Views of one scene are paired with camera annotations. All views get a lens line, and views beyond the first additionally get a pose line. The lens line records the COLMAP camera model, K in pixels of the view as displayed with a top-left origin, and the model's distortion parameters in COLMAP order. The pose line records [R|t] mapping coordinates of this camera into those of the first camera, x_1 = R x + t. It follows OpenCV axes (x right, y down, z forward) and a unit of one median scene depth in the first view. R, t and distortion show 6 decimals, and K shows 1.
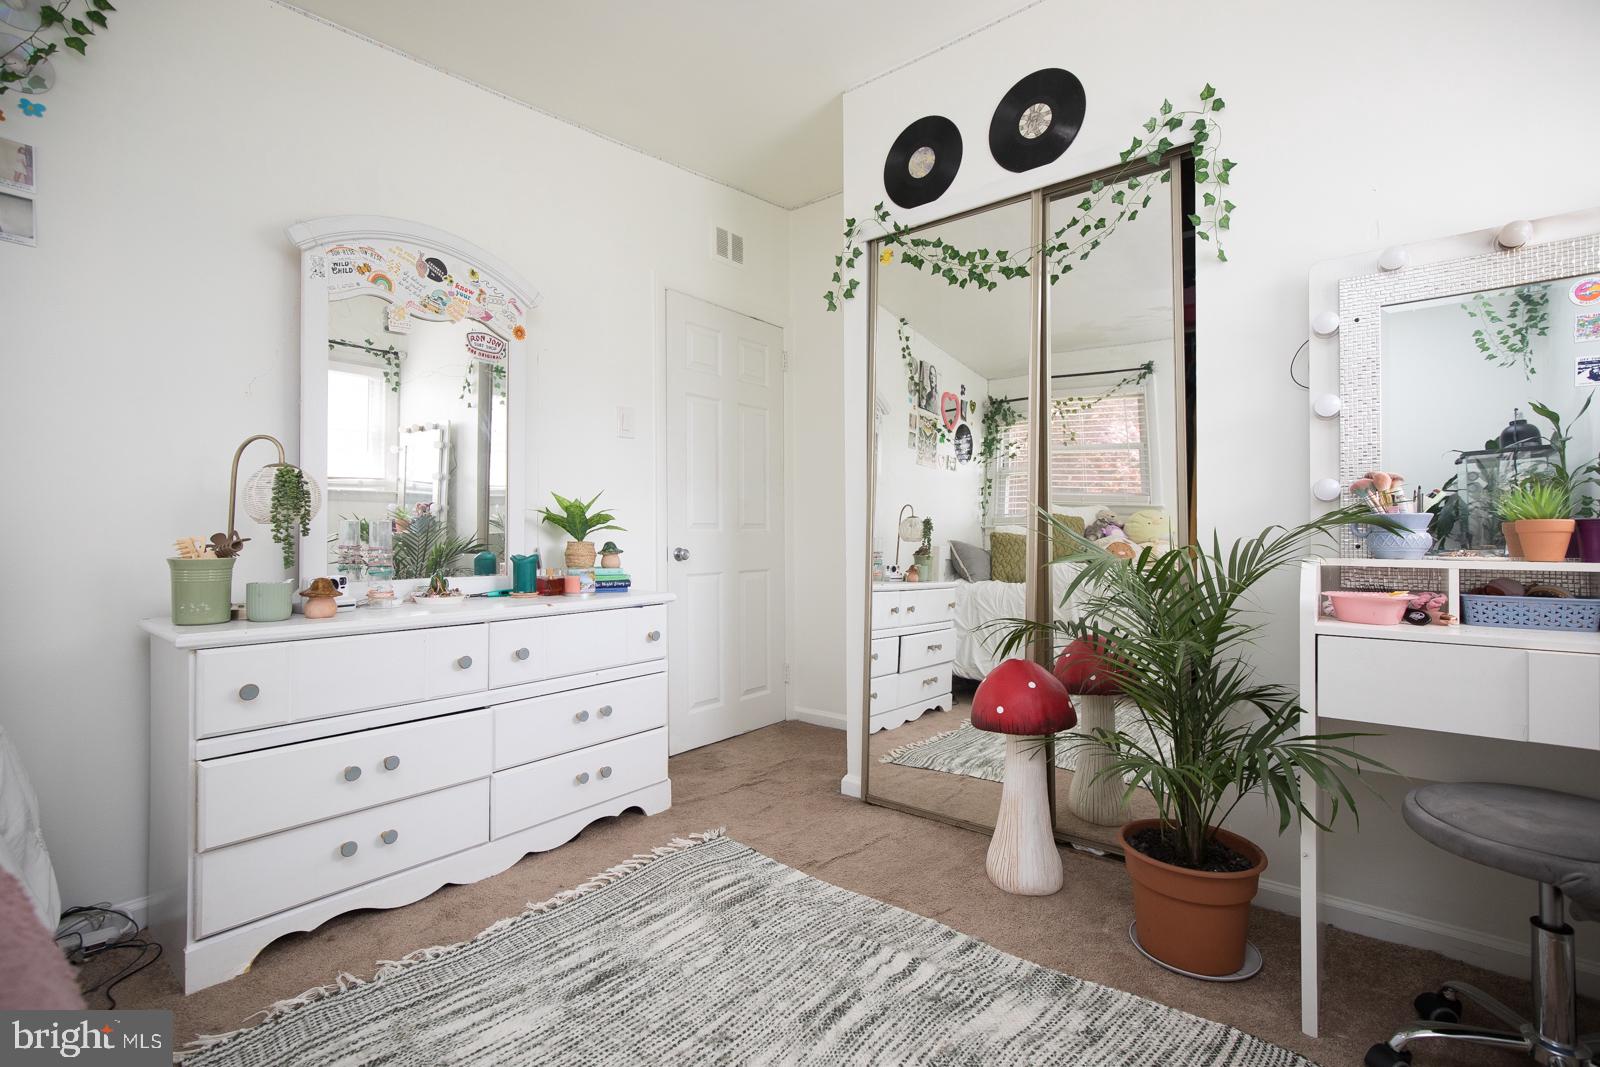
lens RADIAL K [[723.1, 0, 816.6], [0, 723.1, 523.9], [0, 0, 1]] dist [-0.018620, 0.002986]
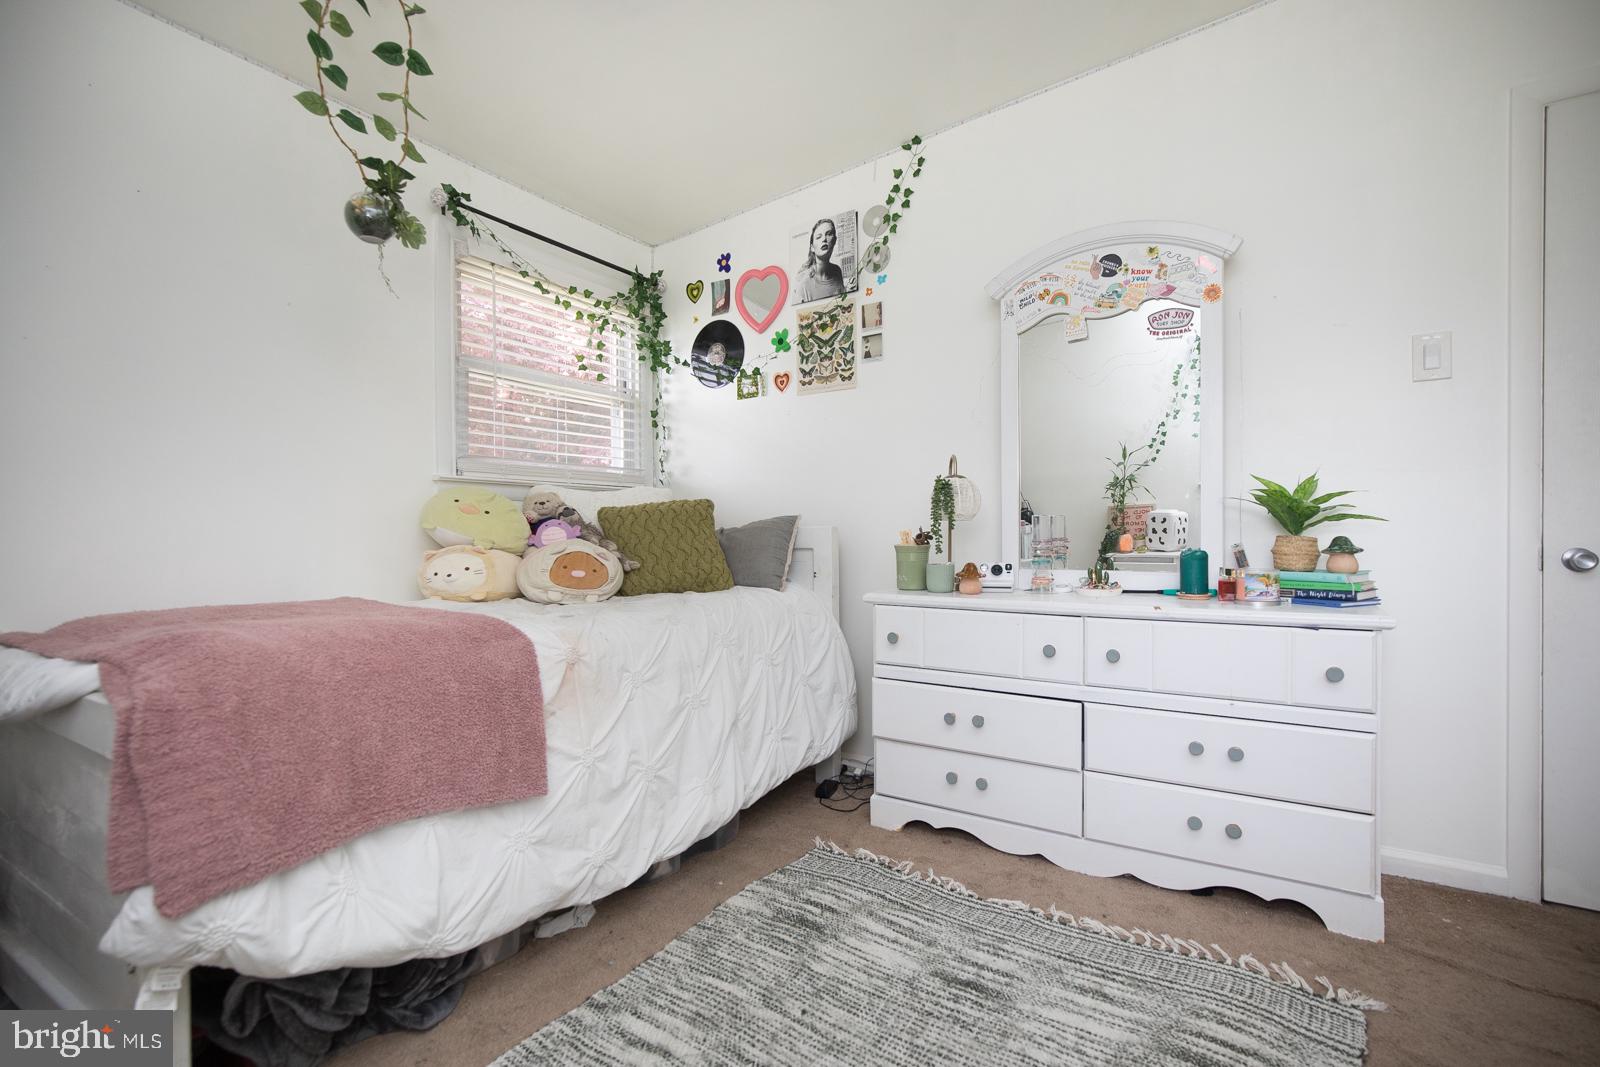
lens RADIAL K [[723.1, 0, 816.0], [0, 723.1, 536.3], [0, 0, 1]] dist [-0.018620, 0.002986]
pose [[0.096553, 0.006167, -0.995309, 0.523374], [0.018574, 0.999796, 0.007996, 0.012674], [0.995155, -0.019259, 0.096418, 0.579627]]
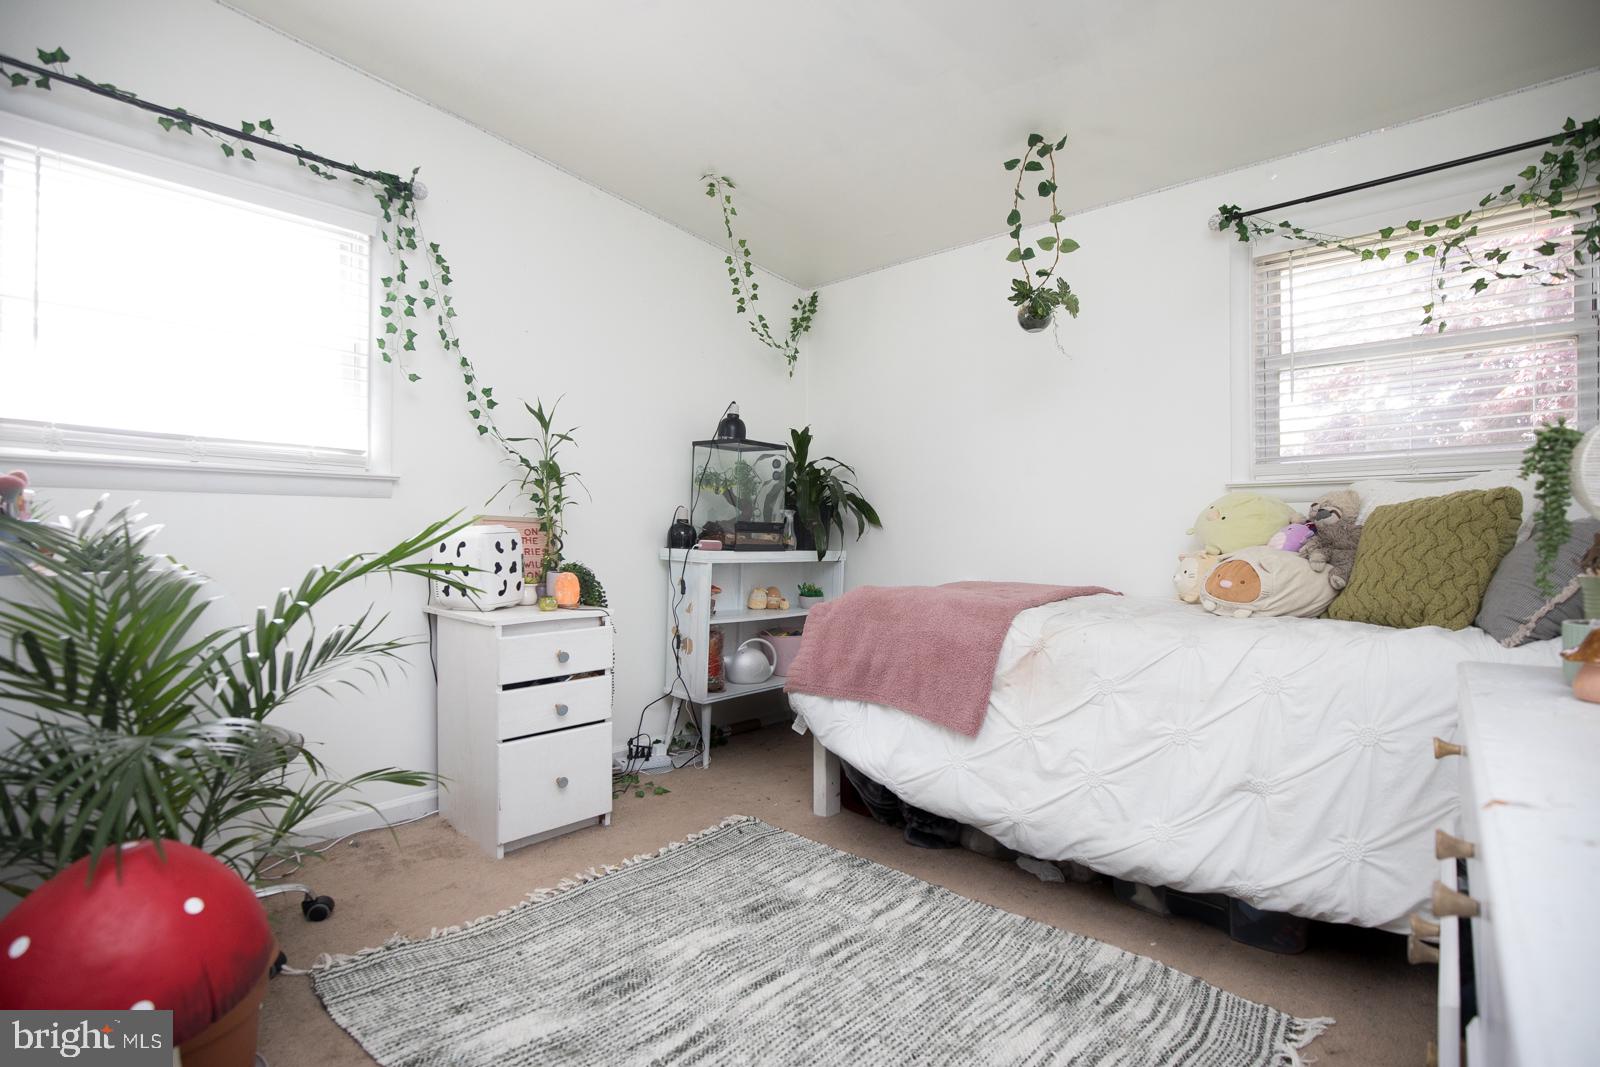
lens RADIAL K [[723.1, 0, 798.1], [0, 723.1, 537.5], [0, 0, 1]] dist [-0.018620, 0.002986]
pose [[-0.997303, 0.004230, 0.073272, -0.146314], [0.003199, 0.999894, -0.014180, 0.018787], [-0.073325, -0.013908, -0.997211, 1.475659]]
